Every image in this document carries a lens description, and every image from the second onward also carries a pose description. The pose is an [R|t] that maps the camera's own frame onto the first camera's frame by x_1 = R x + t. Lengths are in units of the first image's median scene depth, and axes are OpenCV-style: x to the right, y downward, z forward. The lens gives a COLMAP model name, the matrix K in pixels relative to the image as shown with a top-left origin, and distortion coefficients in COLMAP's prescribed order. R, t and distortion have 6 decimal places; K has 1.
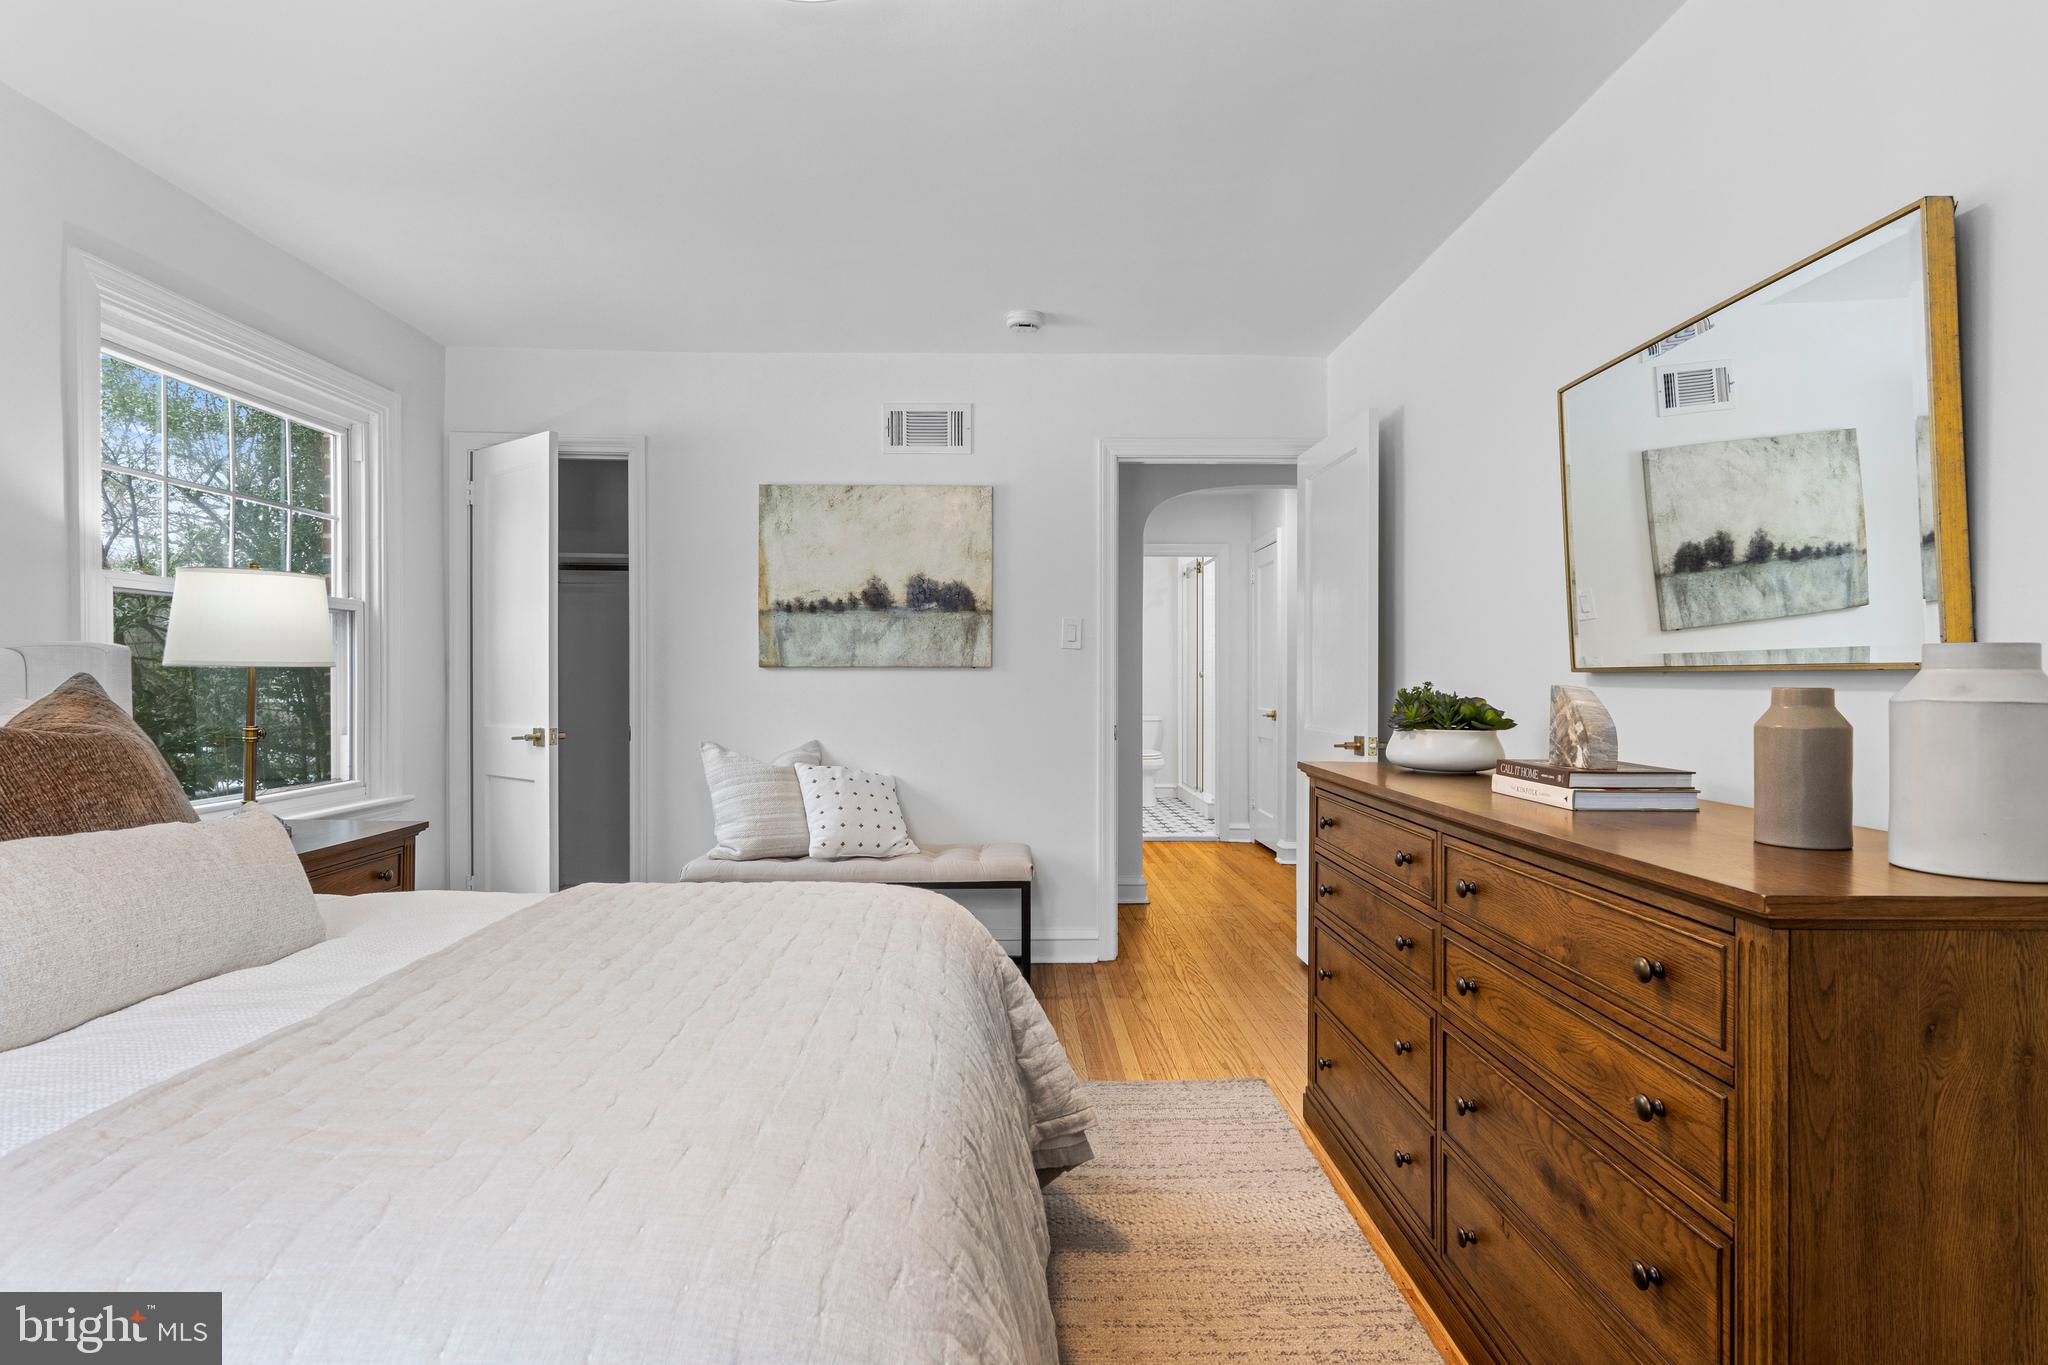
lens RADIAL K [[1045.0, 0, 1021.7], [0, 1045.0, 673.3], [0, 0, 1]] dist [0.014135, -0.004346]
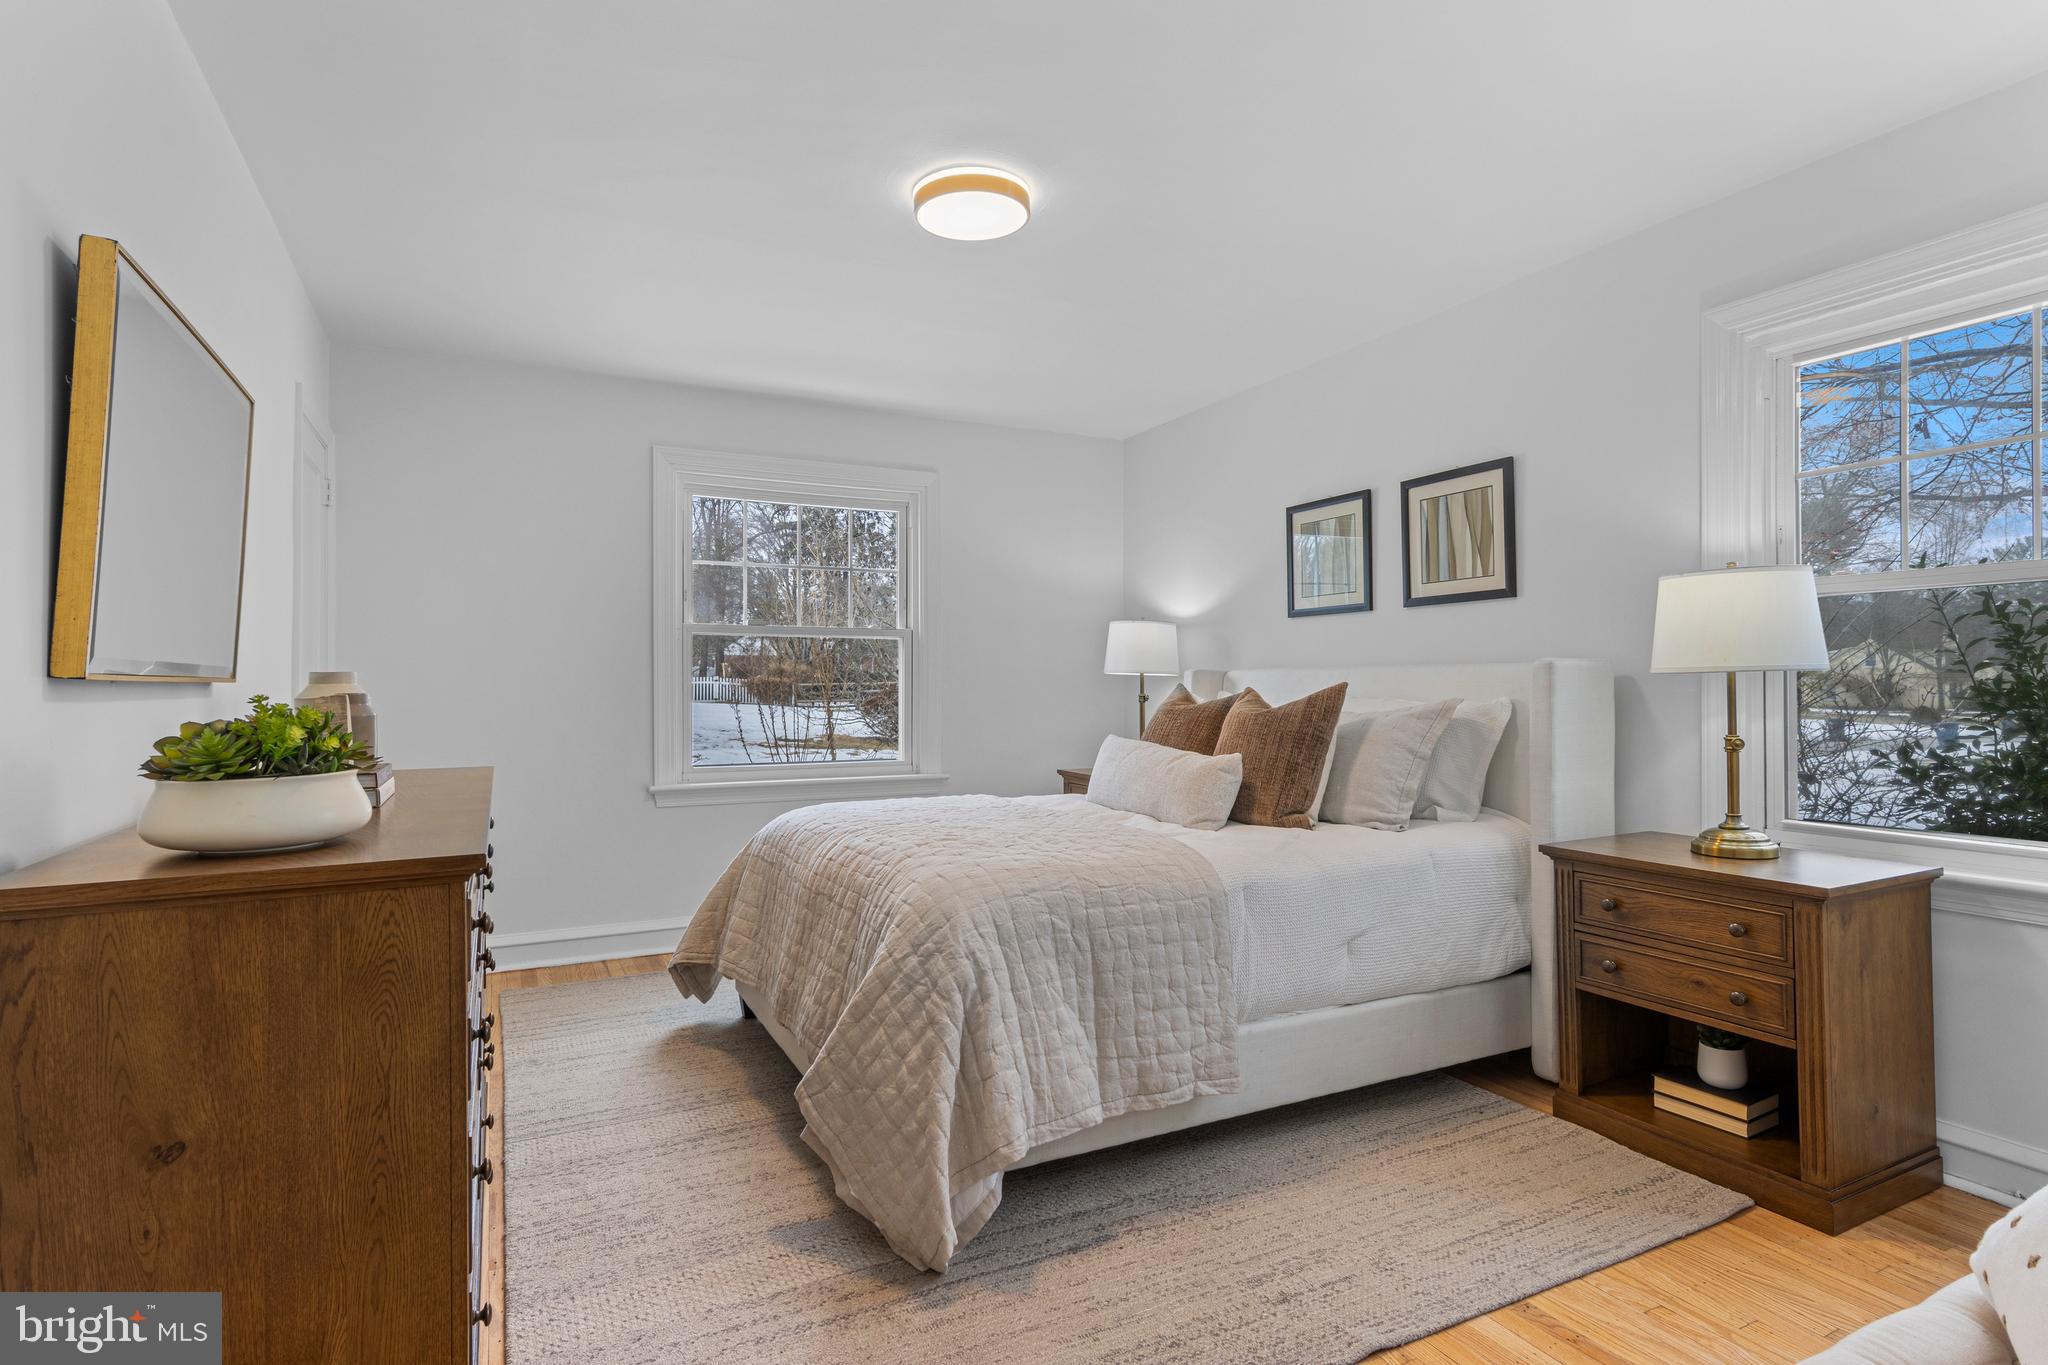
lens RADIAL K [[1045.0, 0, 1023.9], [0, 1045.0, 677.3], [0, 0, 1]] dist [0.014135, -0.004346]
pose [[-0.900787, -0.003081, -0.434249, 0.368254], [0.000547, 0.999966, -0.008228, 0.001831], [0.434260, -0.007649, -0.900755, 2.305469]]
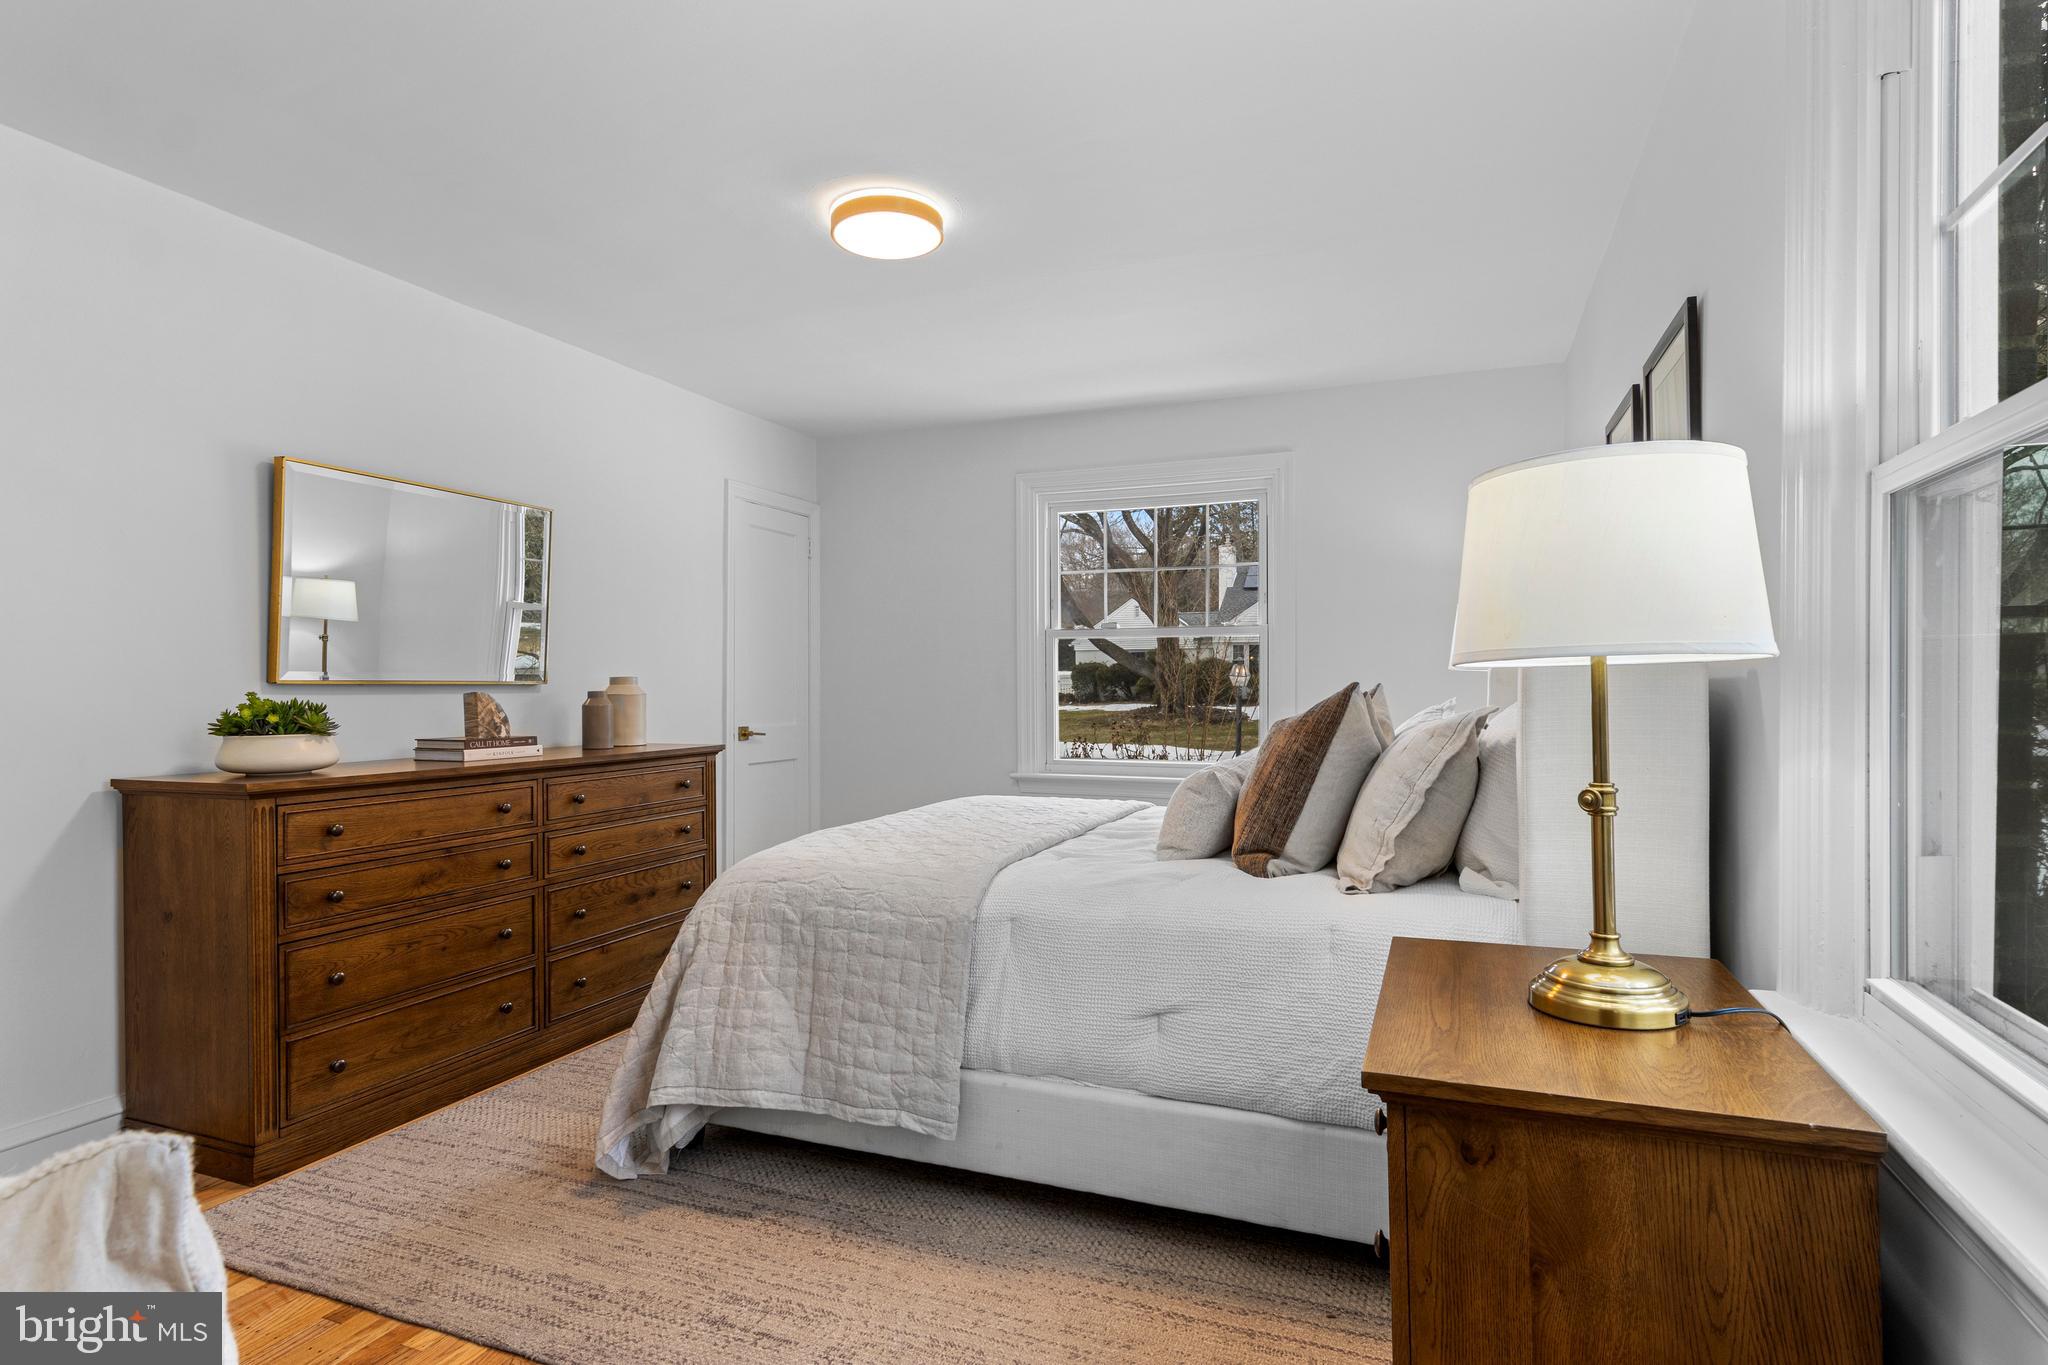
lens RADIAL K [[1045.0, 0, 1025.5], [0, 1045.0, 683.5], [0, 0, 1]] dist [0.014135, -0.004346]
pose [[-0.921003, 0.000580, 0.389554, -0.993603], [0.000173, 0.999999, -0.001081, -0.001646], [-0.389555, -0.000928, -0.921003, 2.288354]]
